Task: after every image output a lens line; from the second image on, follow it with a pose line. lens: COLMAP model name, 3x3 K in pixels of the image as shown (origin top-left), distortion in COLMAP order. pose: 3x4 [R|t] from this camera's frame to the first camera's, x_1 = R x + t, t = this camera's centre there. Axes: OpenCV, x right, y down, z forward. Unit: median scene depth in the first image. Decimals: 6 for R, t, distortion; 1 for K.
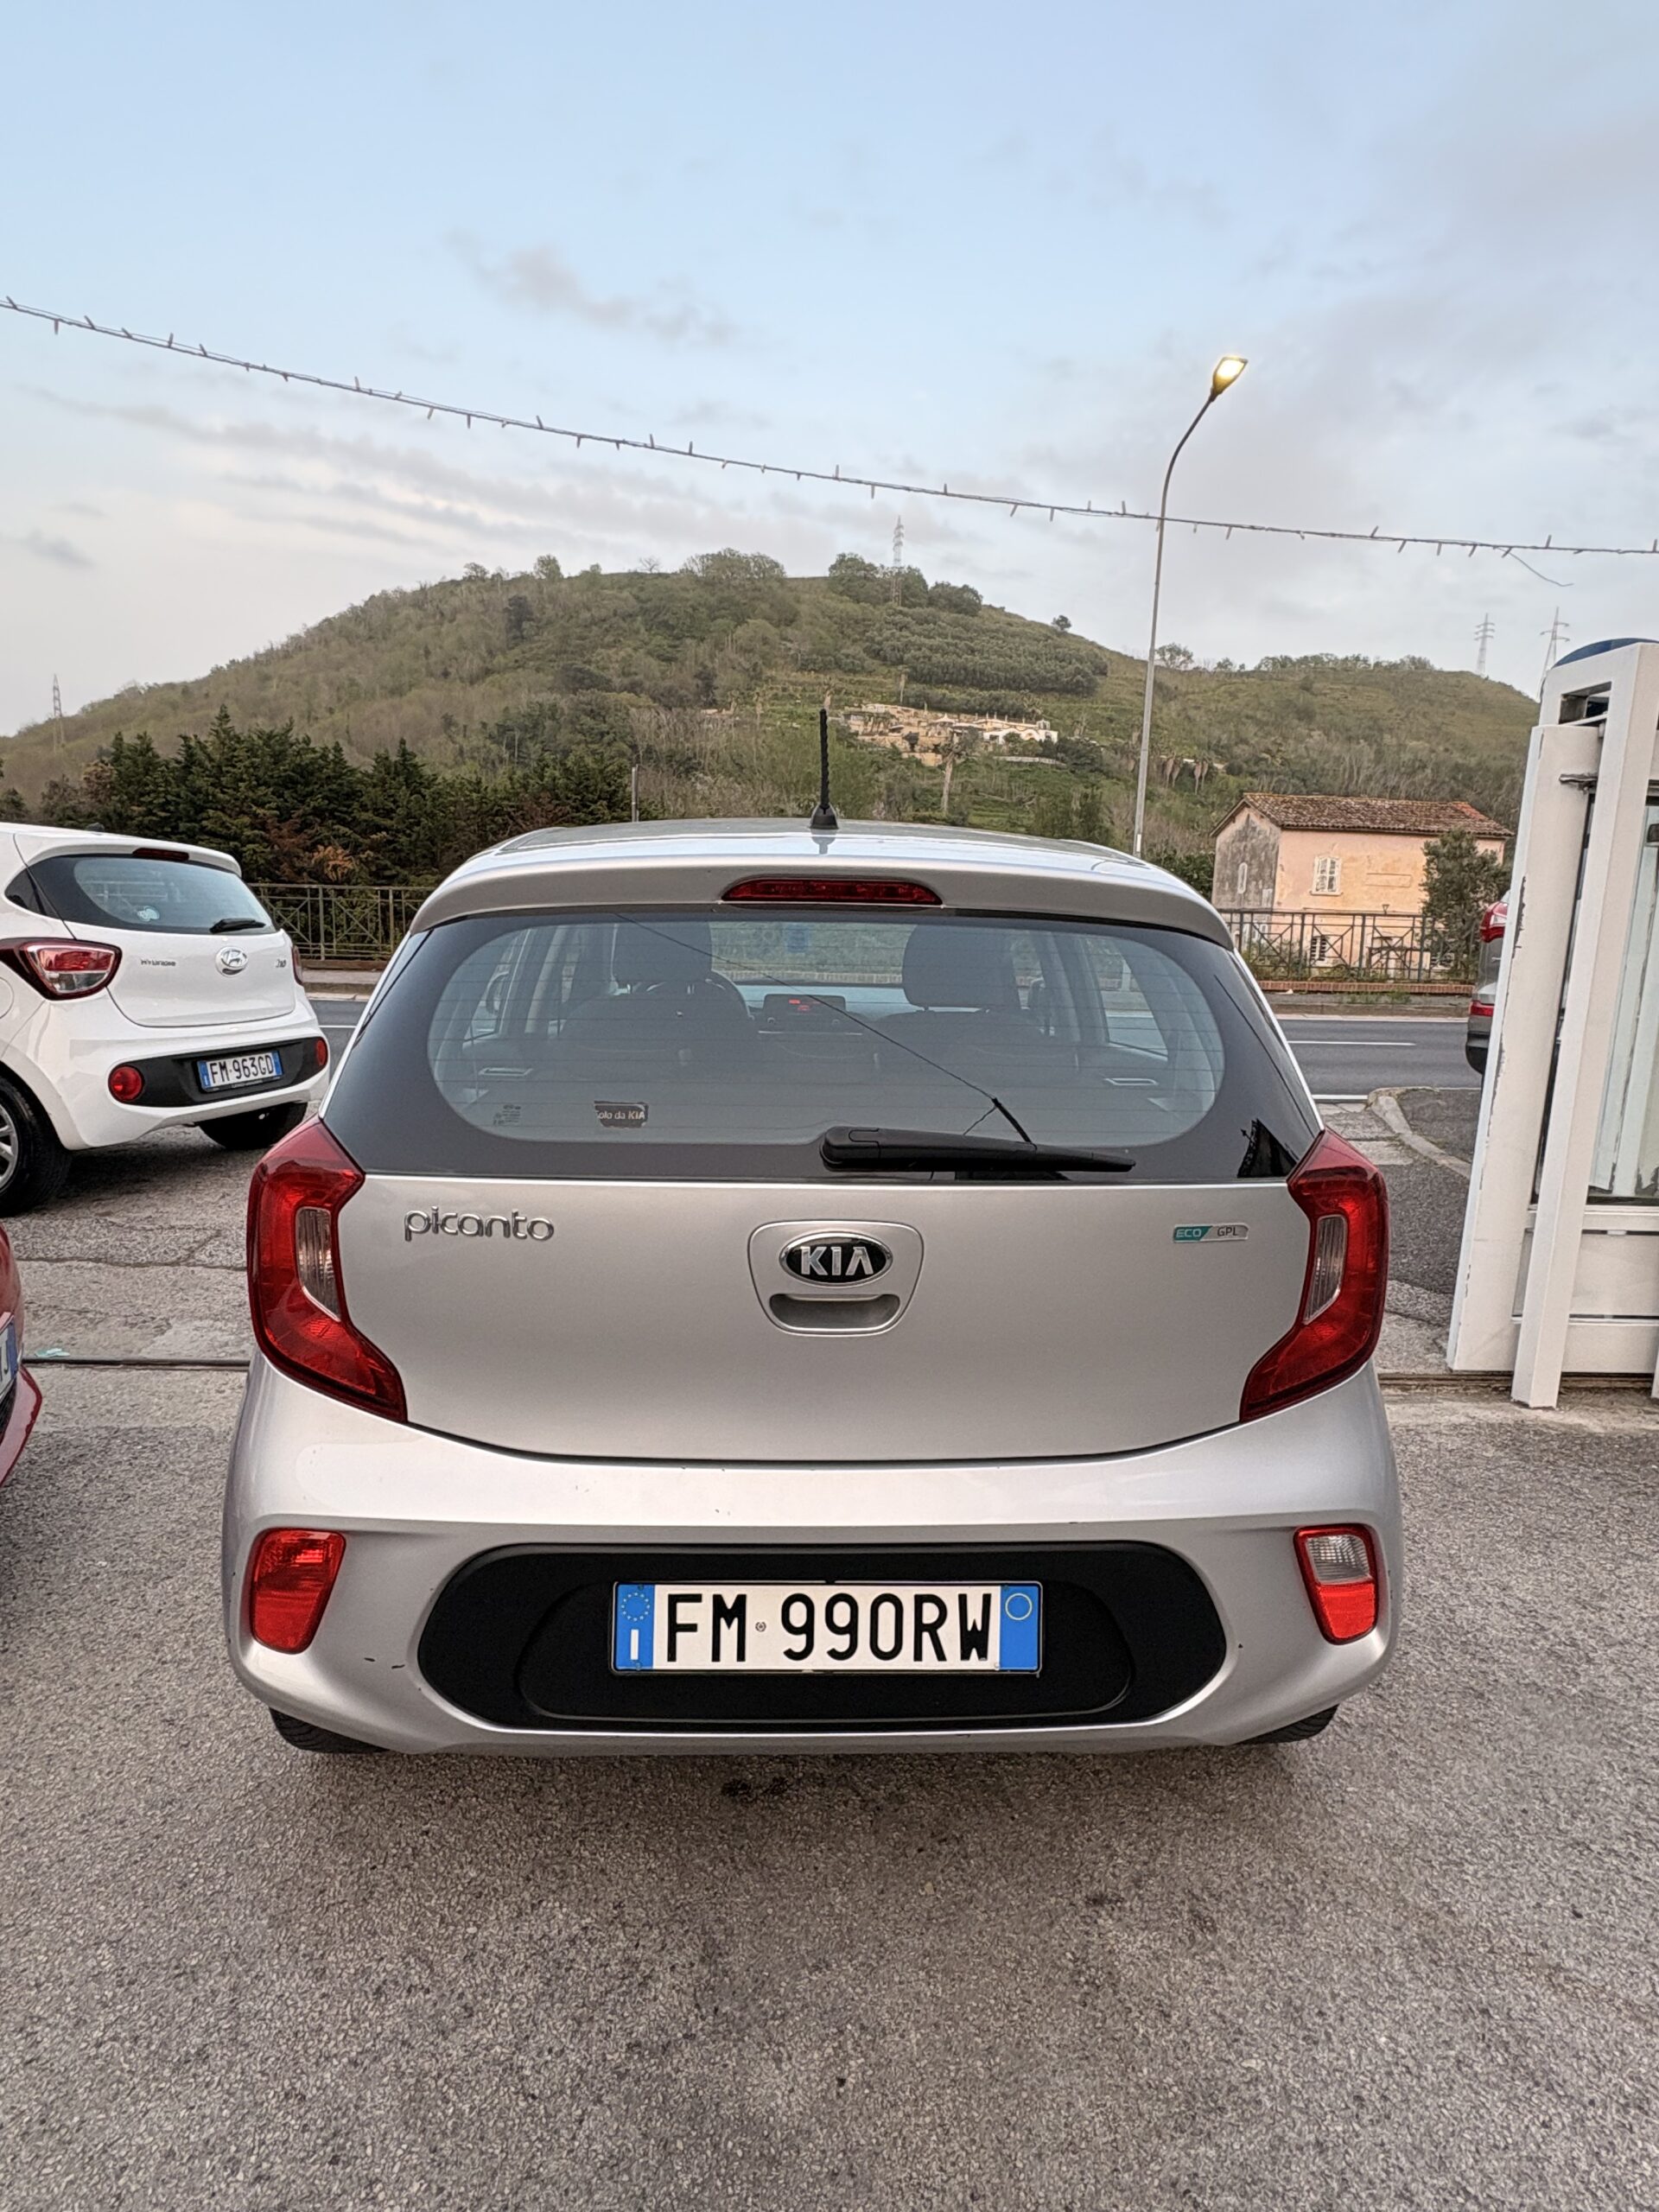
lens RADIAL K [[1170.5, 0, 826.5], [0, 1170.5, 1123.3], [0, 0, 1]] dist [0.002883, -0.001355]
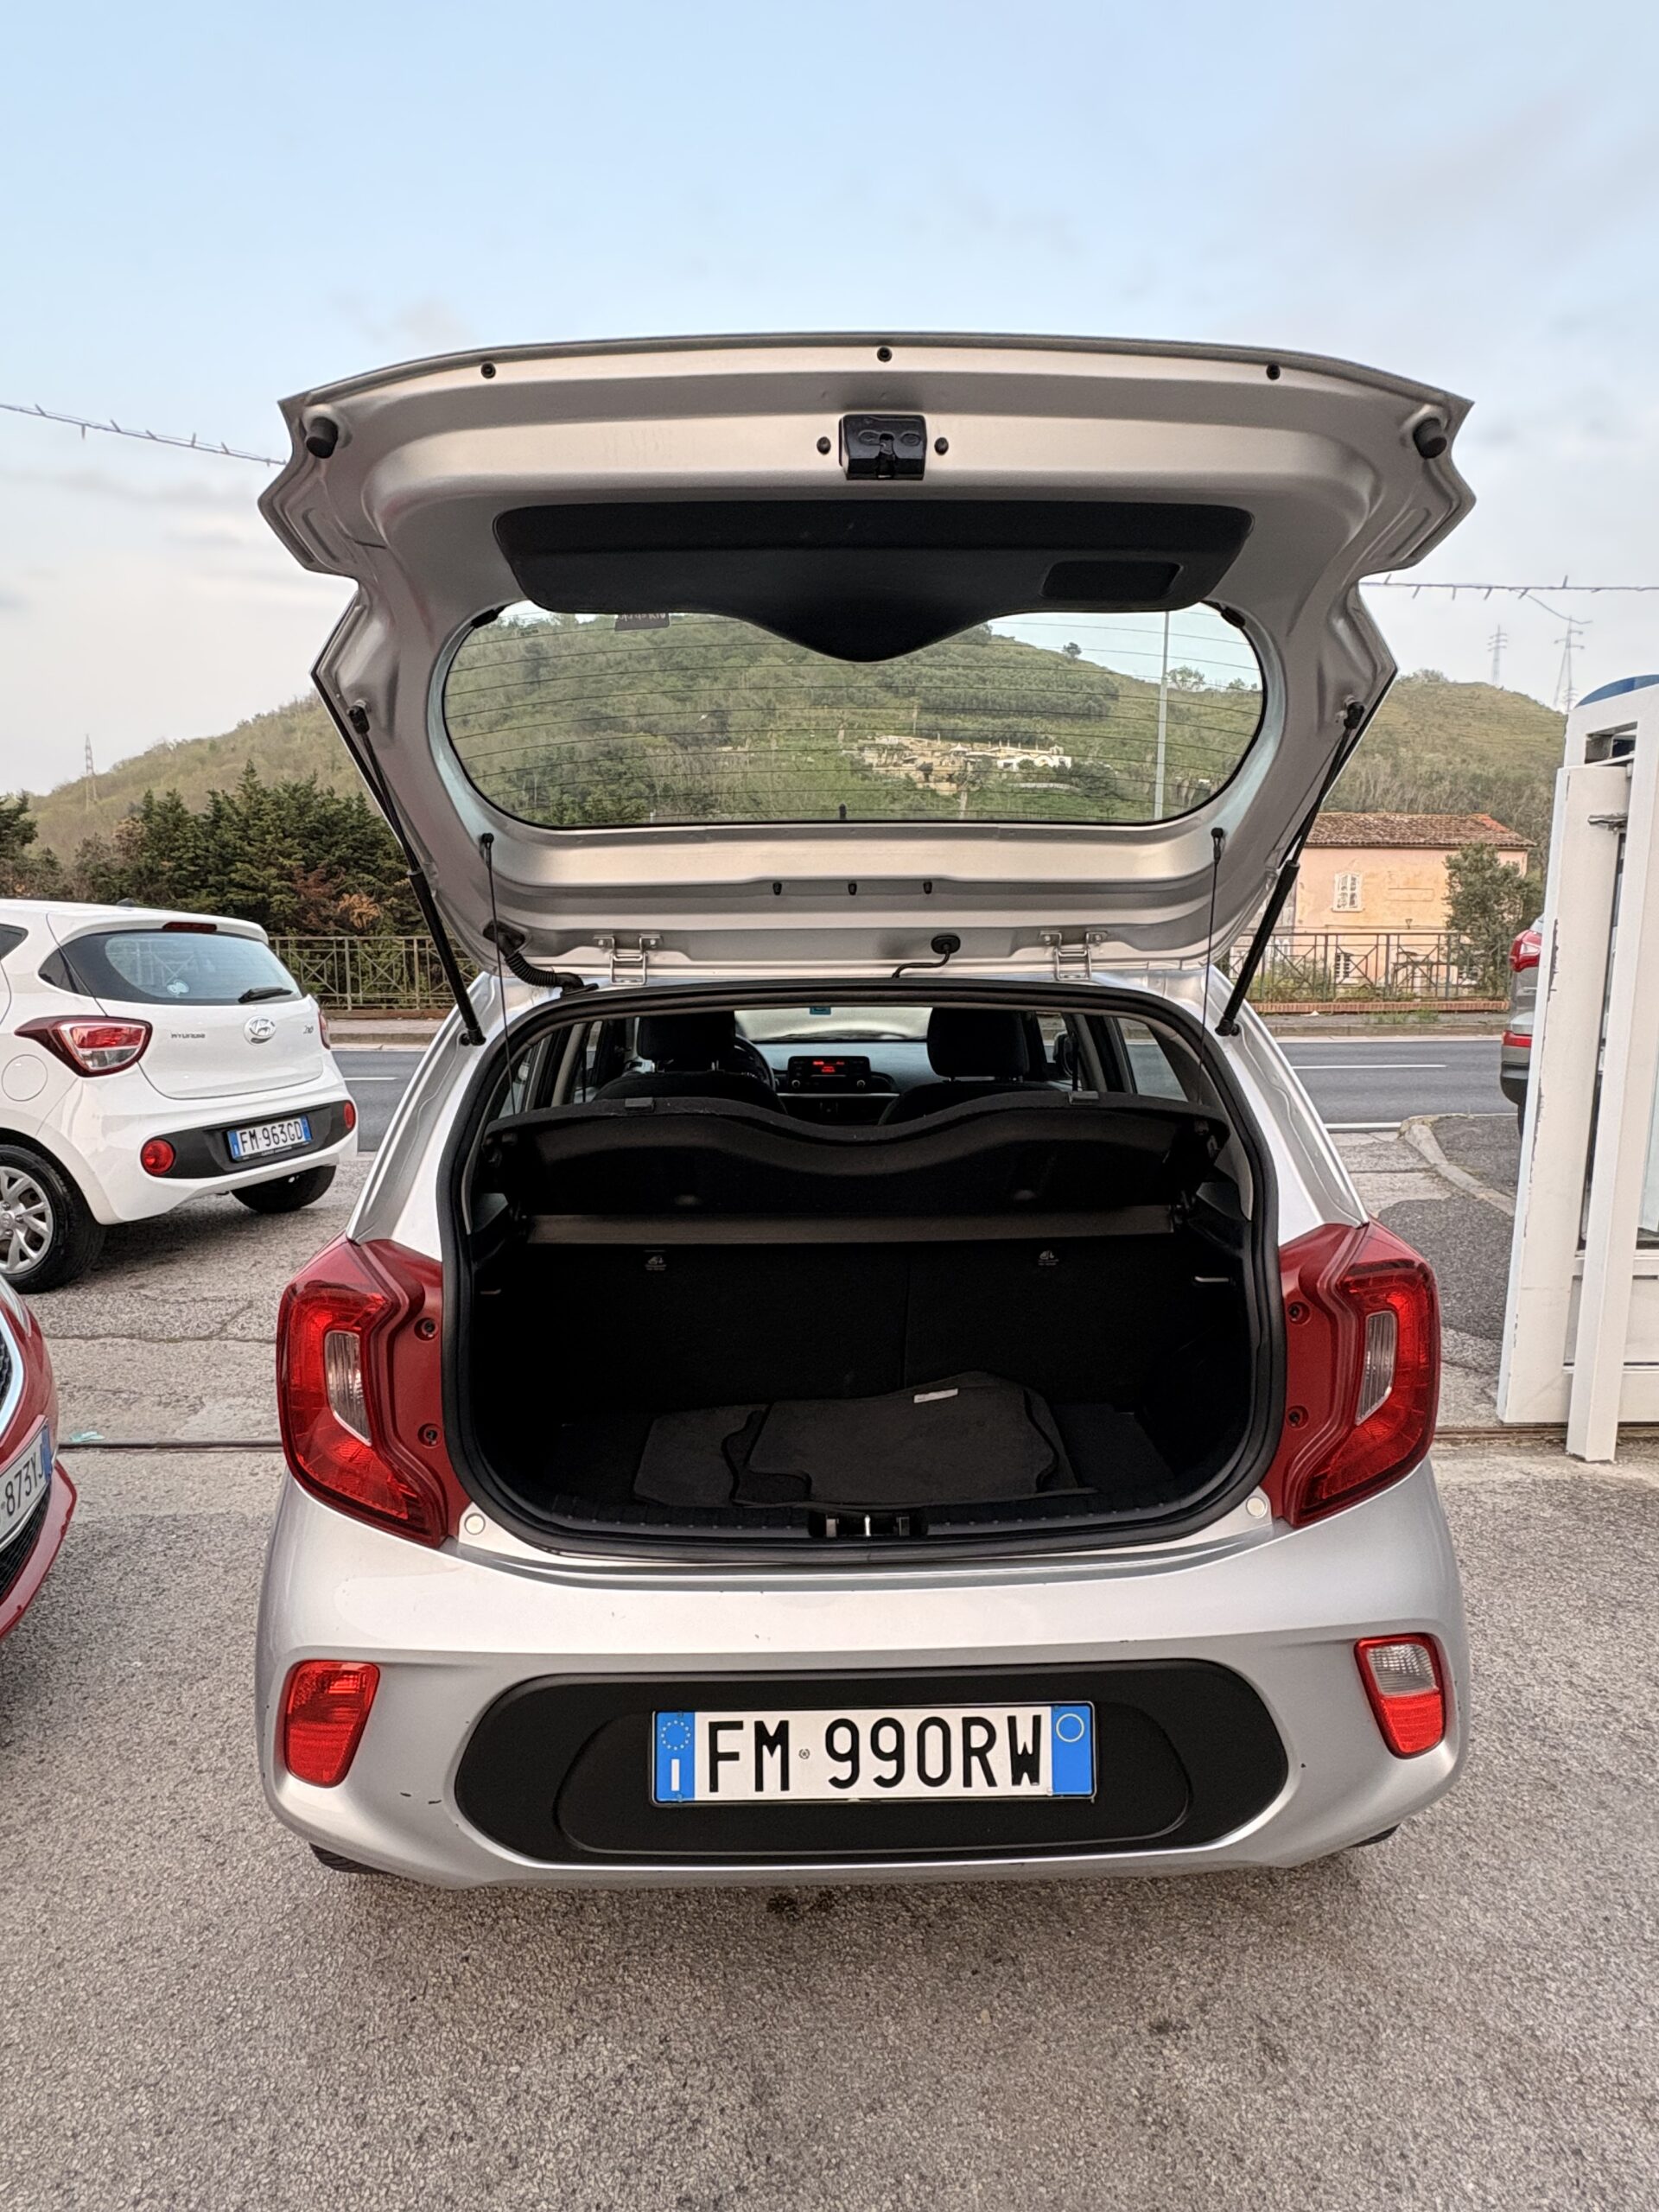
lens RADIAL K [[1170.5, 0, 824.4], [0, 1170.5, 1121.0], [0, 0, 1]] dist [0.002883, -0.001355]
pose [[0.999363, -0.027627, -0.022570, -0.000231], [0.027000, 0.999254, -0.027624, -0.005327], [0.023316, 0.026997, 0.999364, 0.001224]]
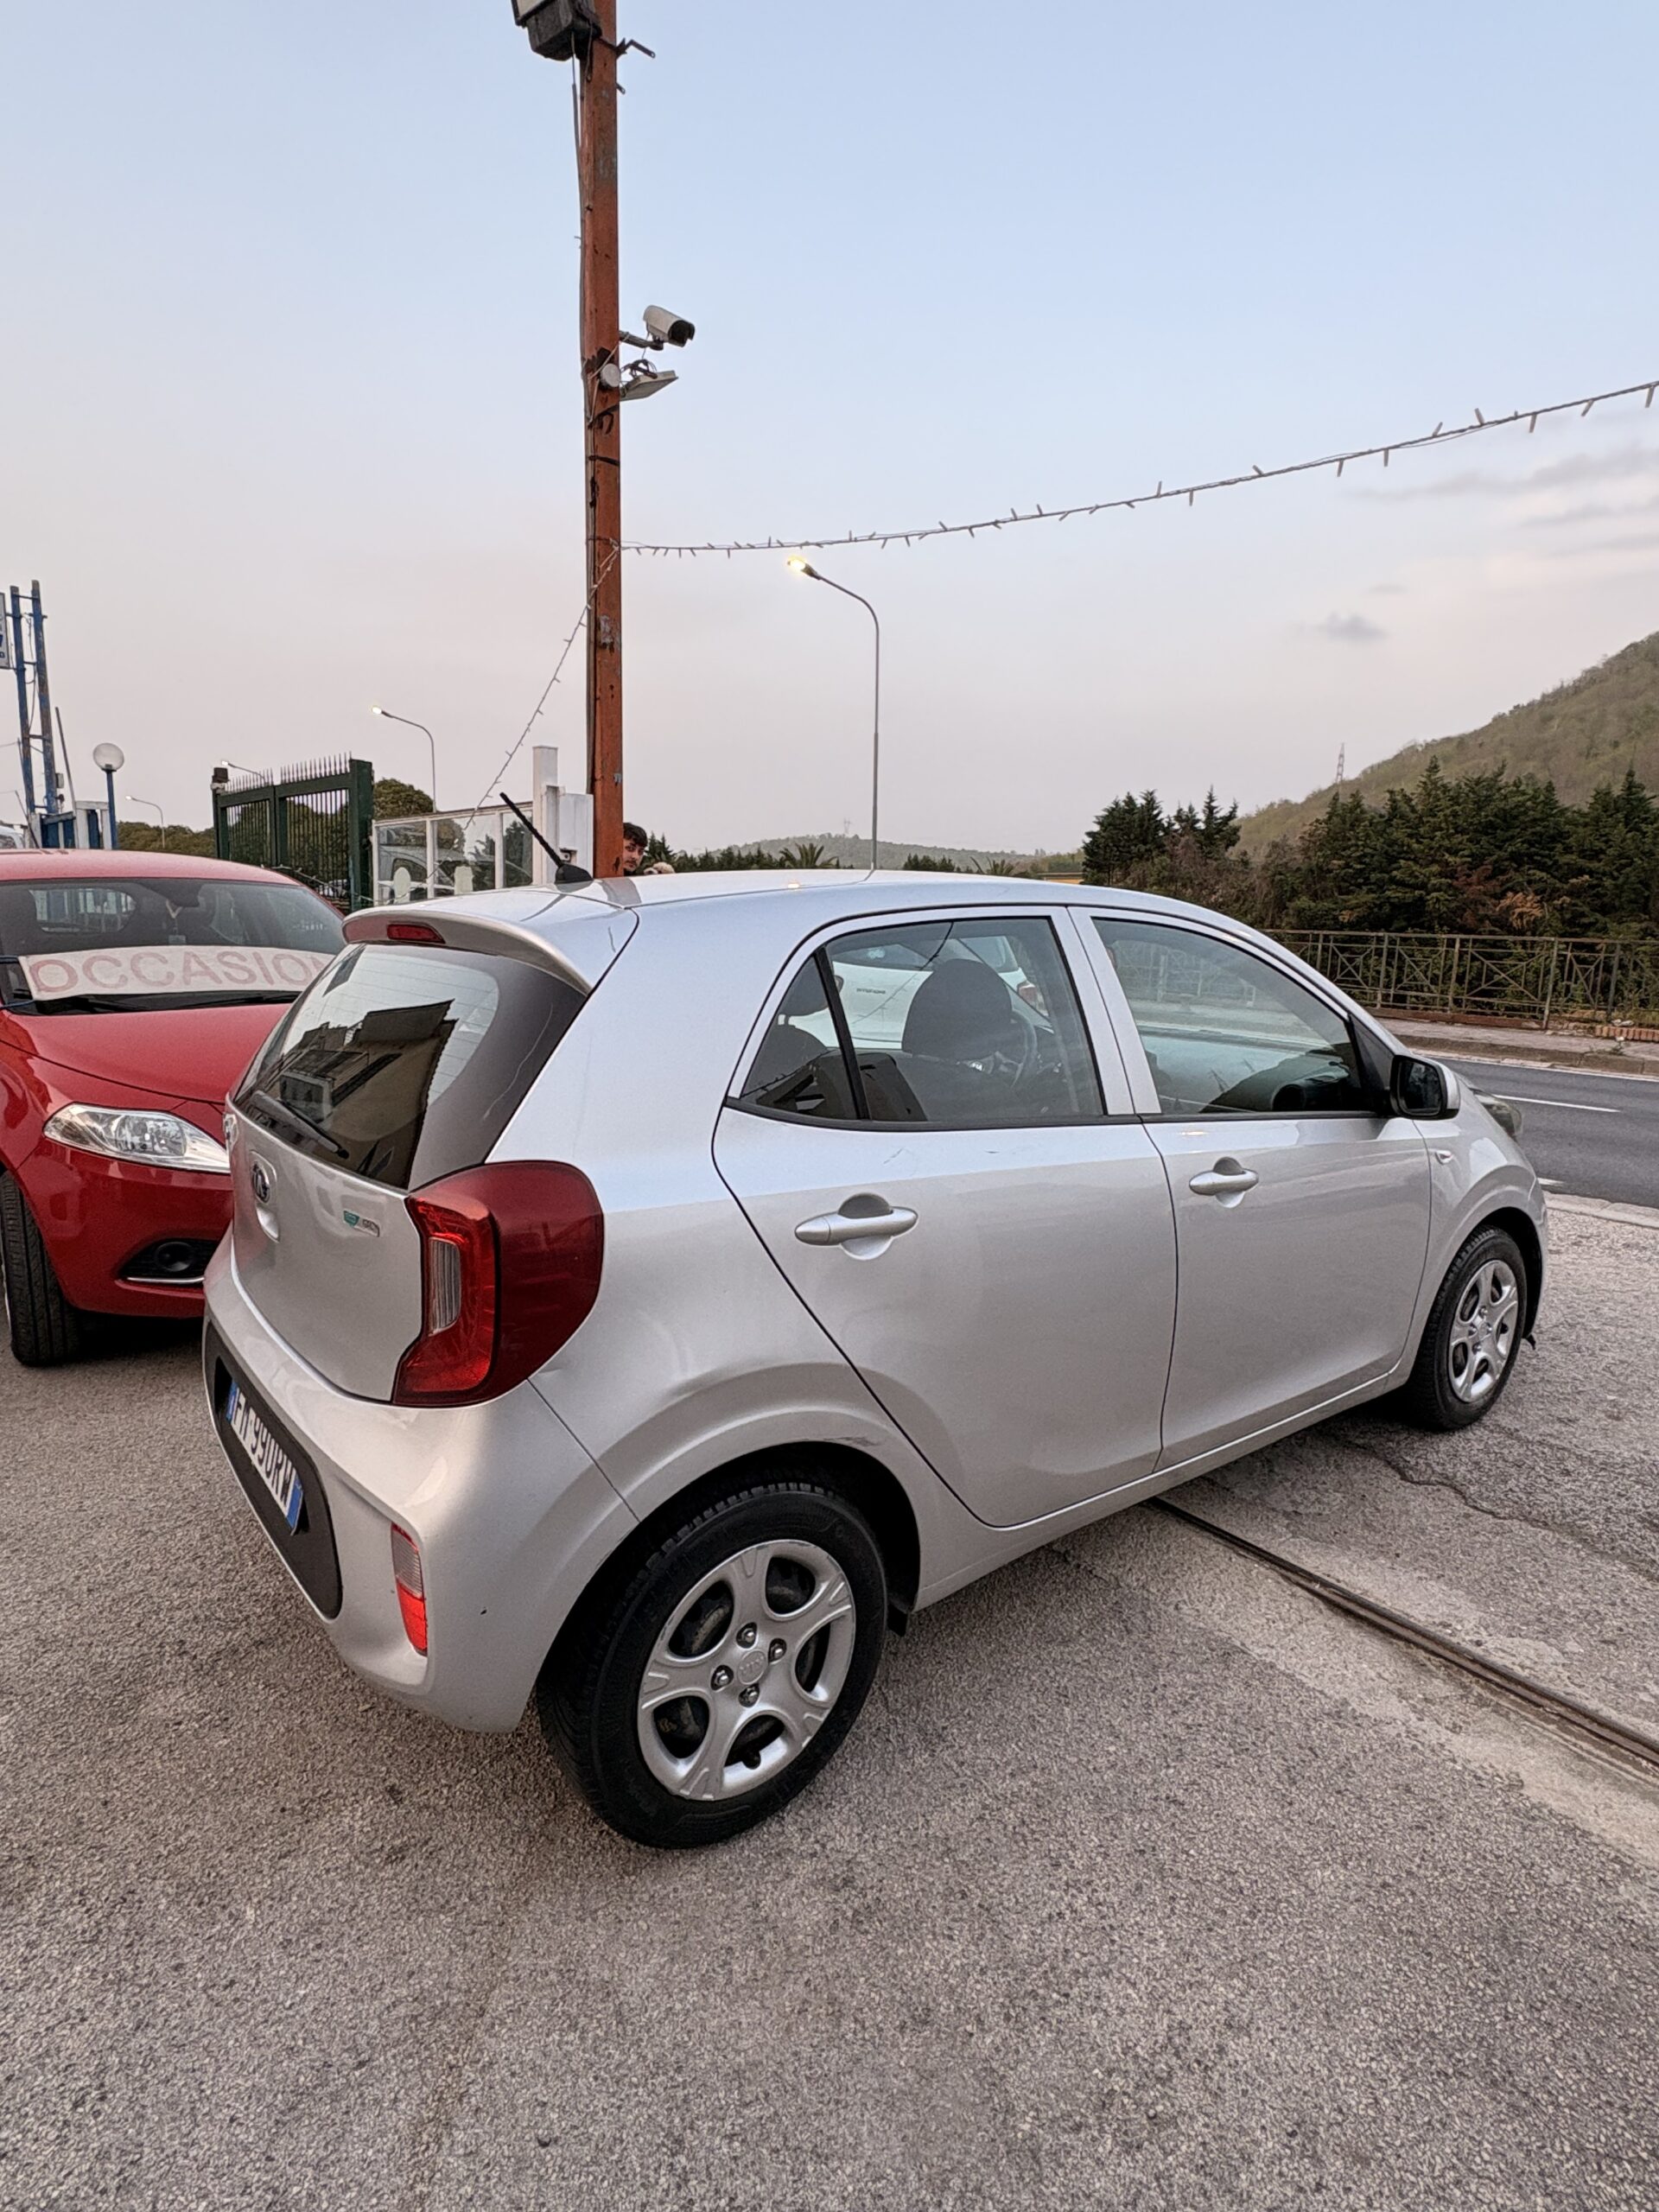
lens RADIAL K [[1170.5, 0, 857.5], [0, 1170.5, 1141.9], [0, 0, 1]] dist [0.002883, -0.001355]
pose [[0.582534, 0.146447, -0.799505, 0.299996], [-0.165325, 0.984421, 0.059860, -0.029080], [0.795815, 0.097307, 0.597670, 0.133253]]
